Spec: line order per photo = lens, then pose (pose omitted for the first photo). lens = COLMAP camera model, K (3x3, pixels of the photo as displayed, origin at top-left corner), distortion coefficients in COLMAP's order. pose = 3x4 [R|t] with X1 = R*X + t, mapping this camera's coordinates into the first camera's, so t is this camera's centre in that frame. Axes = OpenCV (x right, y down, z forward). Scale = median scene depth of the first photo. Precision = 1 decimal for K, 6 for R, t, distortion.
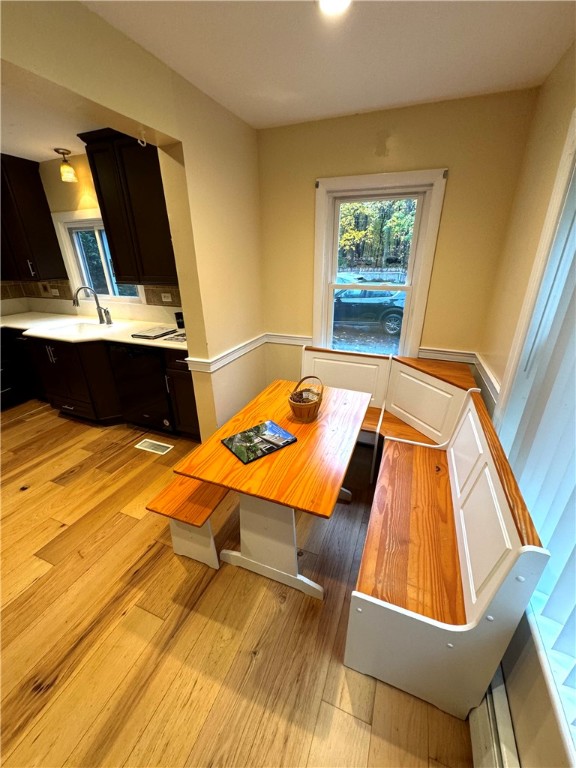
lens RADIAL K [[305.5, 0, 284.1], [0, 305.5, 384.3], [0, 0, 1]] dist [0.002342, -0.000656]
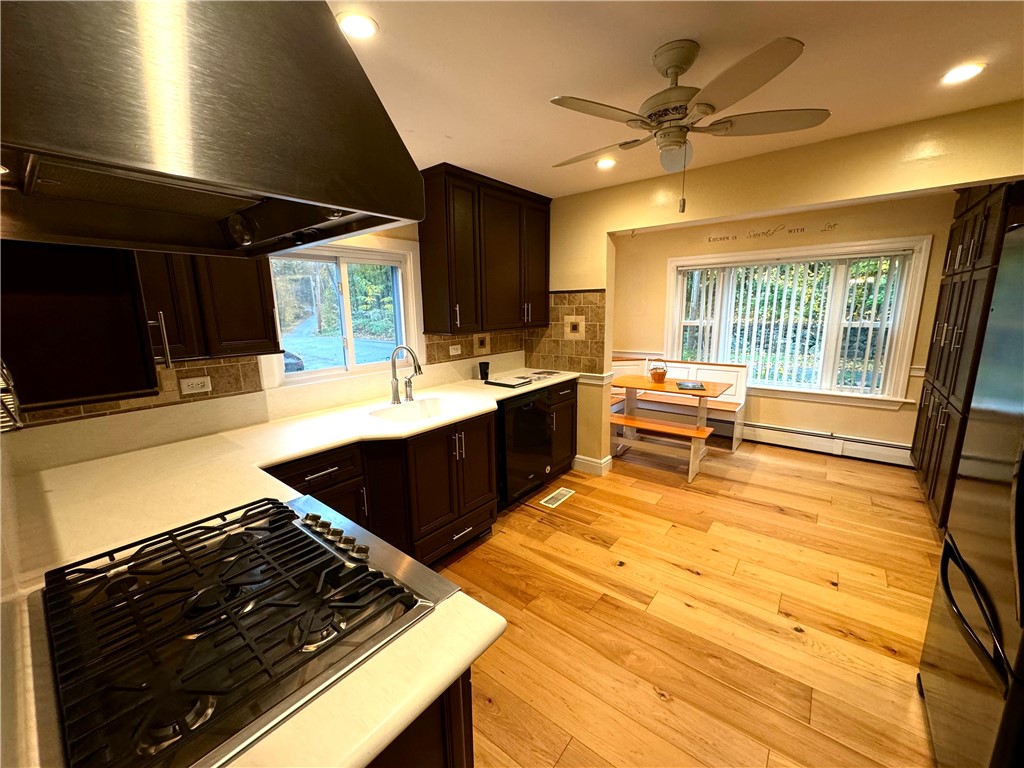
lens RADIAL K [[407.3, 0, 513.8], [0, 407.3, 386.3], [0, 0, 1]] dist [0.002342, -0.000656]
pose [[0.275046, -0.181793, 0.944088, -1.436012], [0.390360, 0.918495, 0.063140, -0.210604], [-0.878618, 0.351167, 0.323593, 0.564108]]
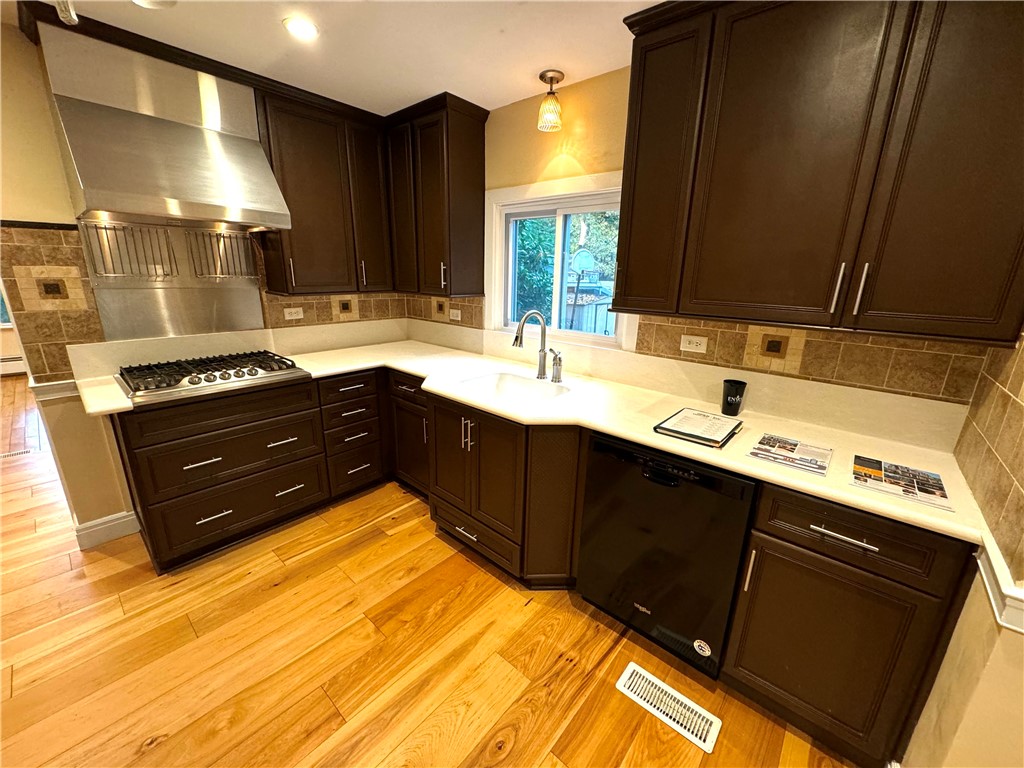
lens RADIAL K [[407.3, 0, 511.0], [0, 407.3, 384.7], [0, 0, 1]] dist [0.002342, -0.000656]
pose [[0.947141, 0.119563, -0.297706, -0.474472], [-0.158548, 0.981164, -0.110364, -0.110841], [0.278903, 0.151731, 0.948257, 0.338422]]
